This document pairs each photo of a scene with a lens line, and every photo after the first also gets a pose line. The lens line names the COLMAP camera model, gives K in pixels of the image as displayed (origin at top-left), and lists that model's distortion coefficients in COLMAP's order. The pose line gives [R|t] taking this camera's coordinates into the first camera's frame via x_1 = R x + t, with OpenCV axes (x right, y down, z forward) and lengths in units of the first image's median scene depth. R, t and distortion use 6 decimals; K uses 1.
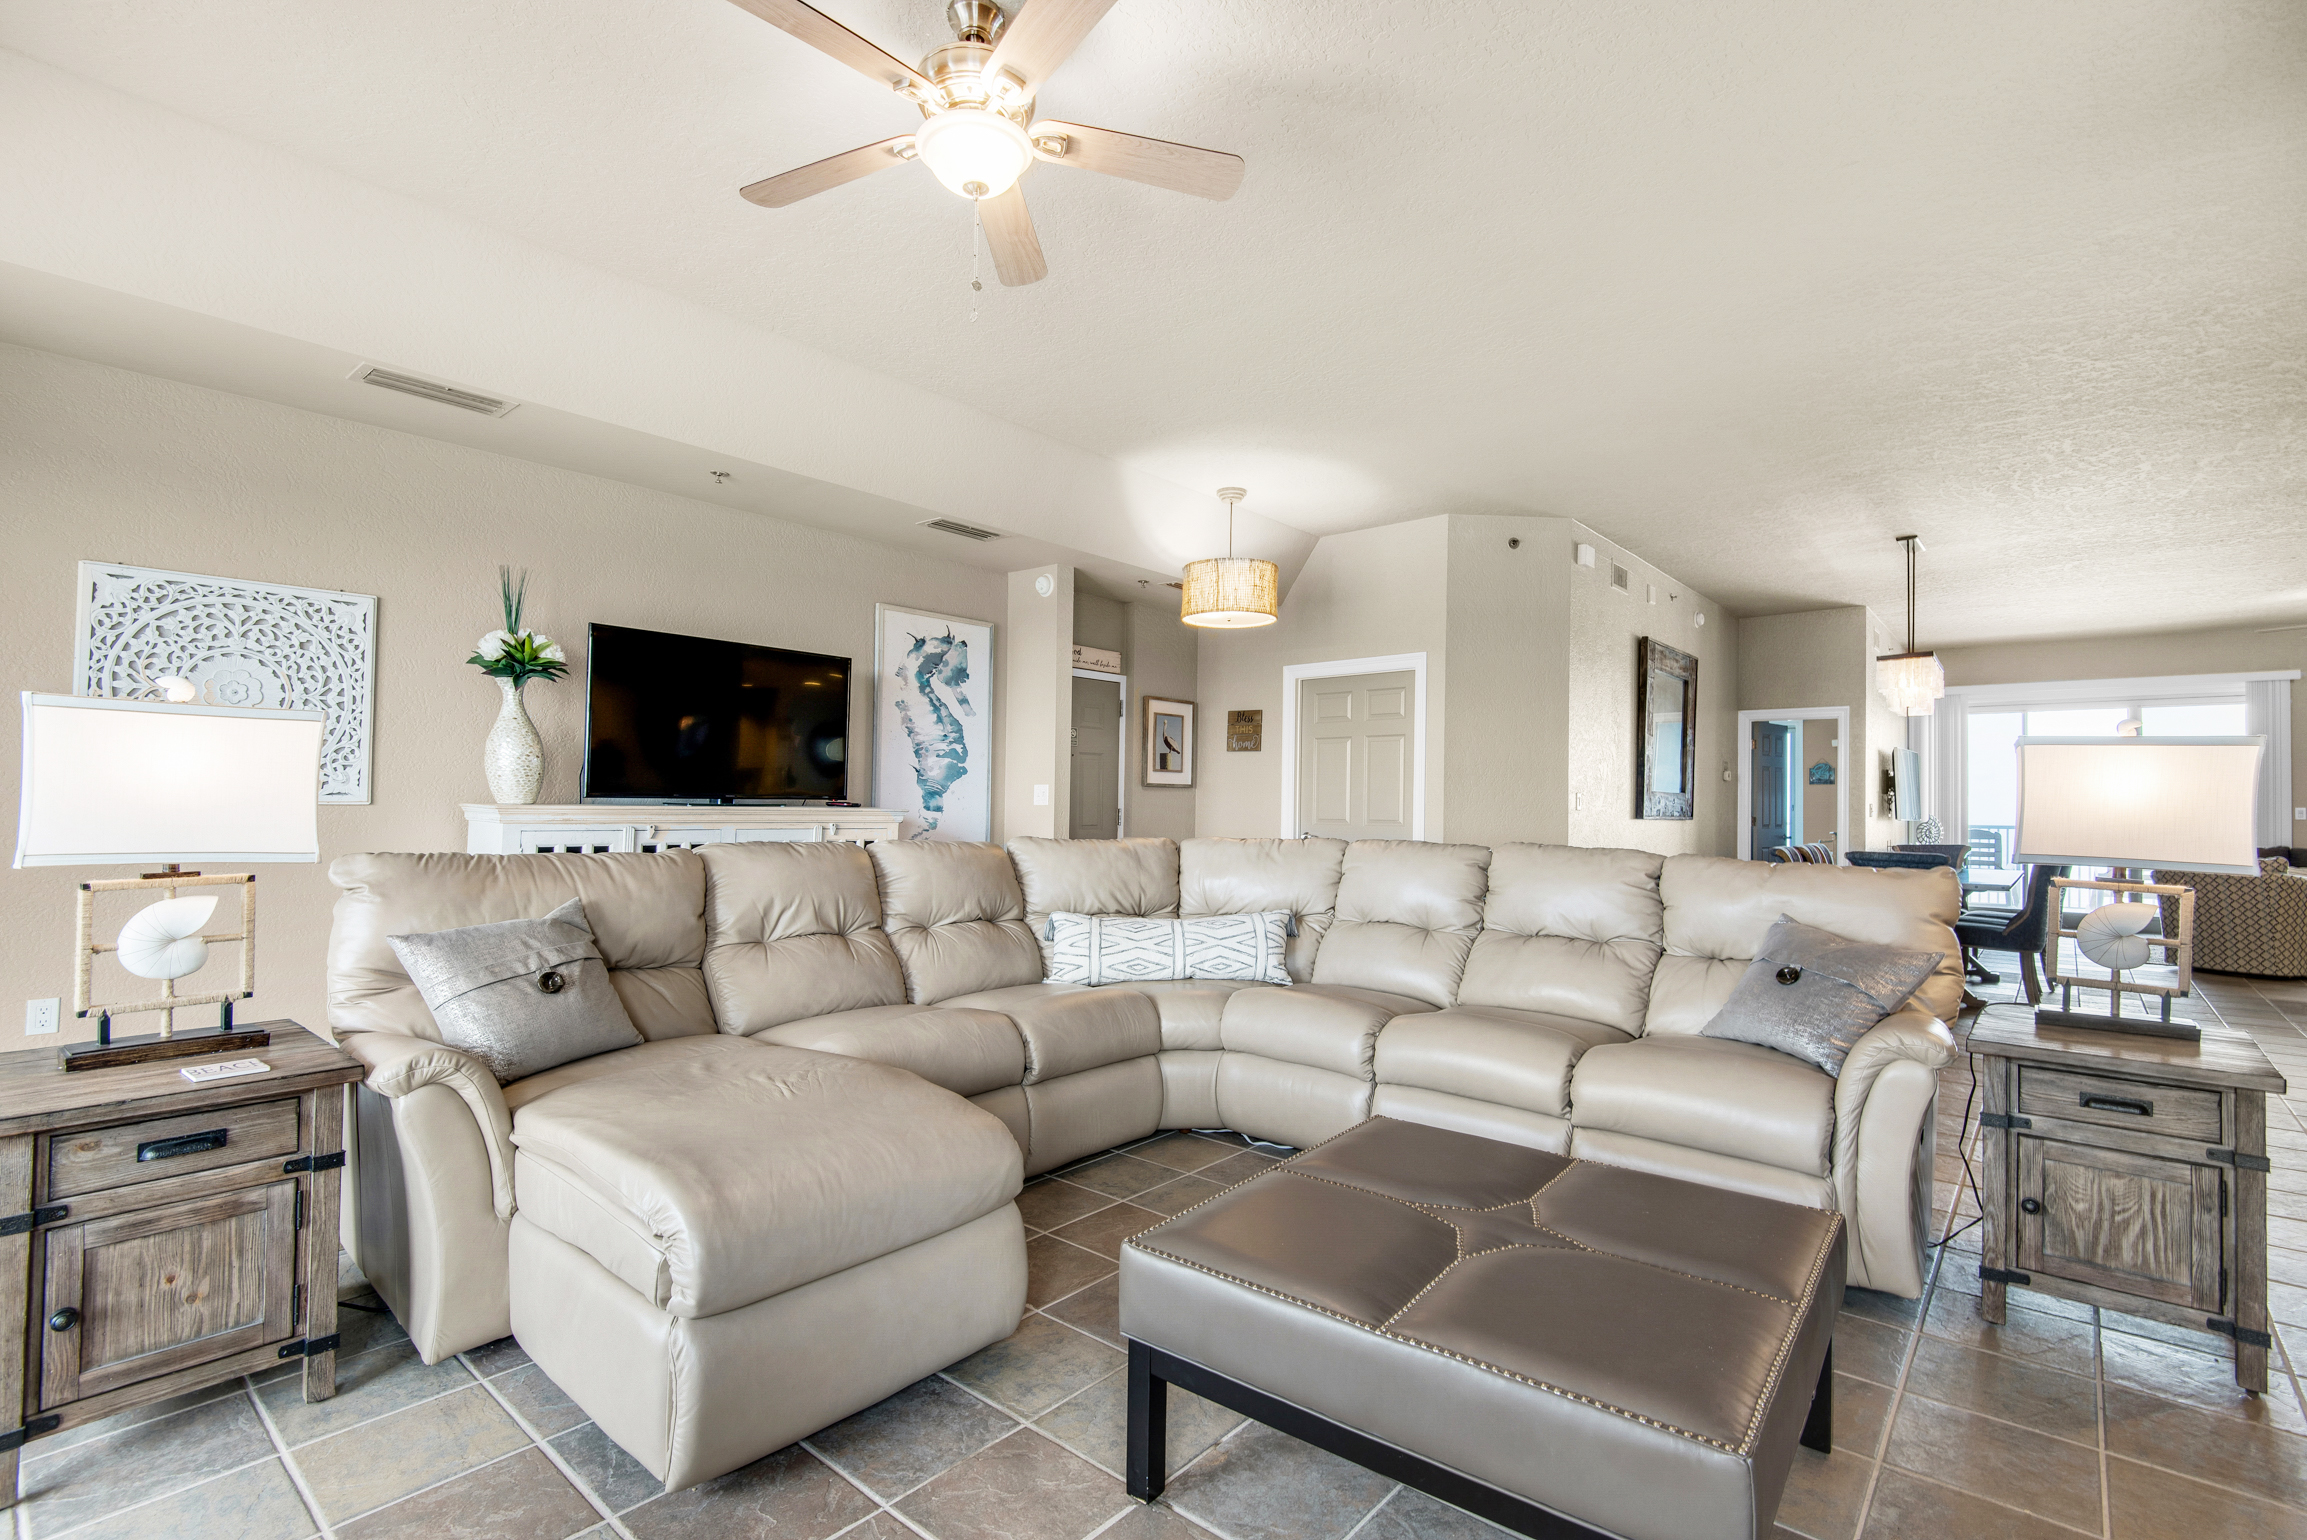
lens RADIAL K [[1053.0, 0, 1161.7], [0, 1053.0, 780.8], [0, 0, 1]] dist [-0.002187, -0.000457]
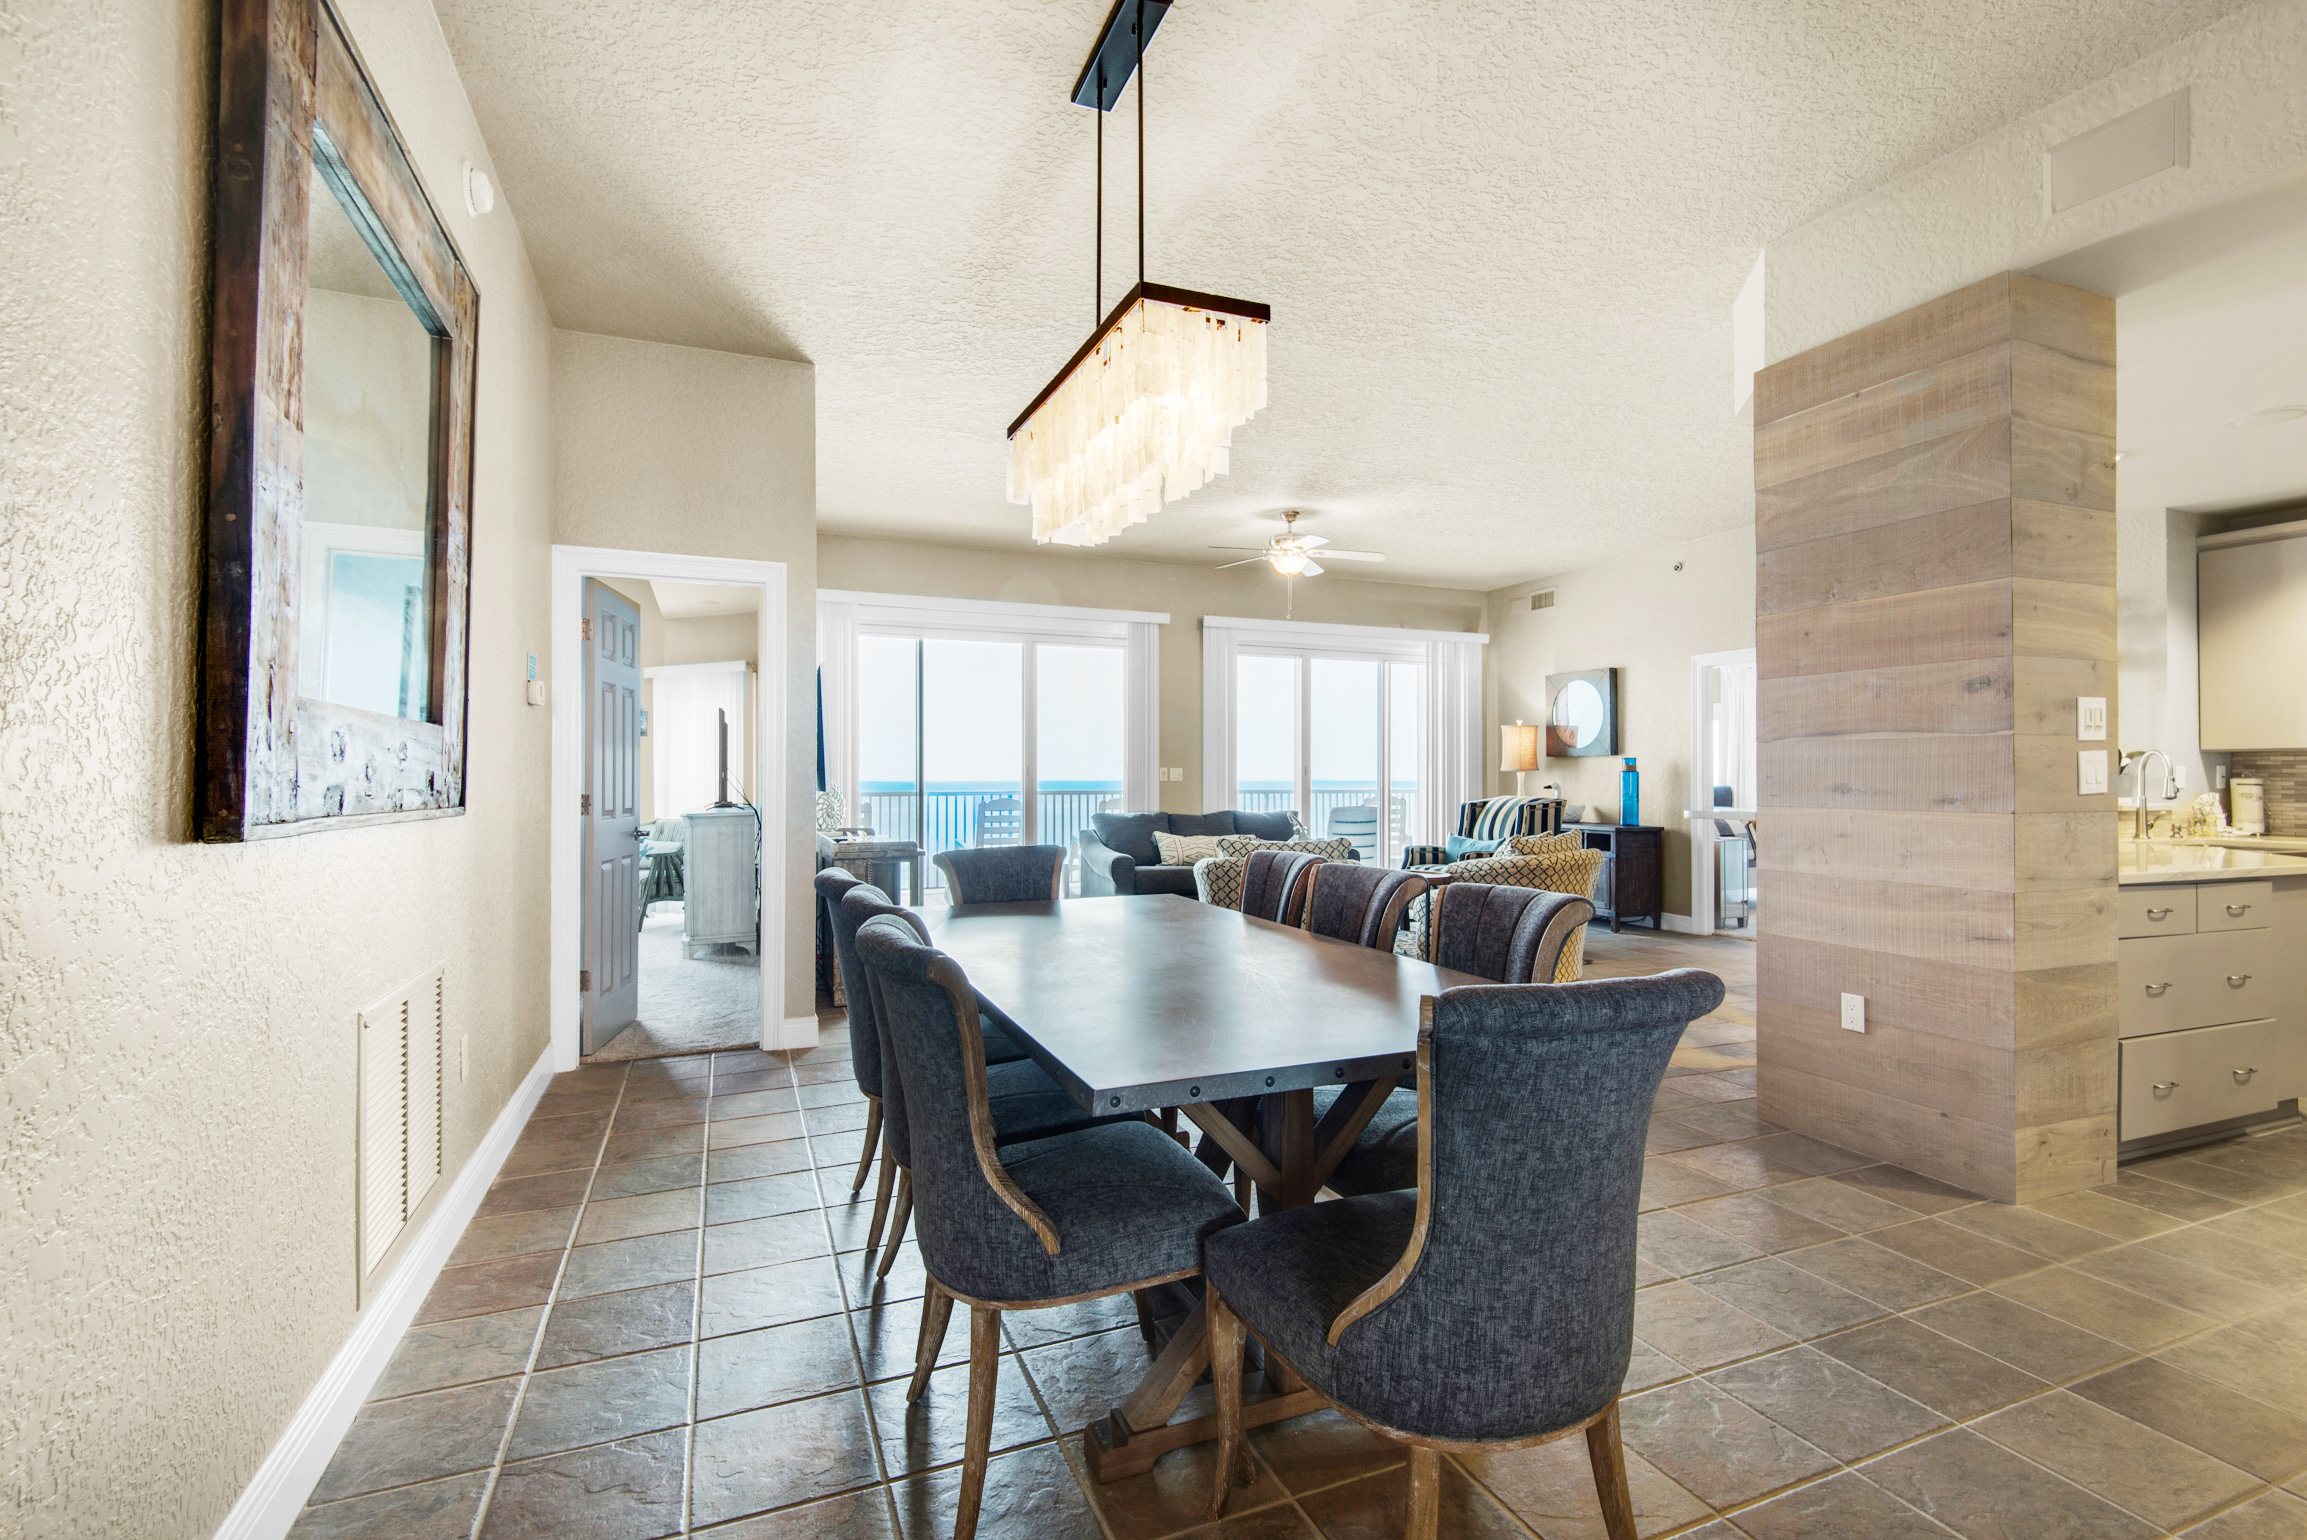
lens RADIAL K [[1053.0, 0, 1161.7], [0, 1053.0, 780.8], [0, 0, 1]] dist [-0.002187, -0.000457]
pose [[0.445367, -0.013204, 0.895251, 0.285384], [-0.012345, 0.999706, 0.020886, 0.016109], [-0.895263, -0.020354, 0.445072, 0.605189]]
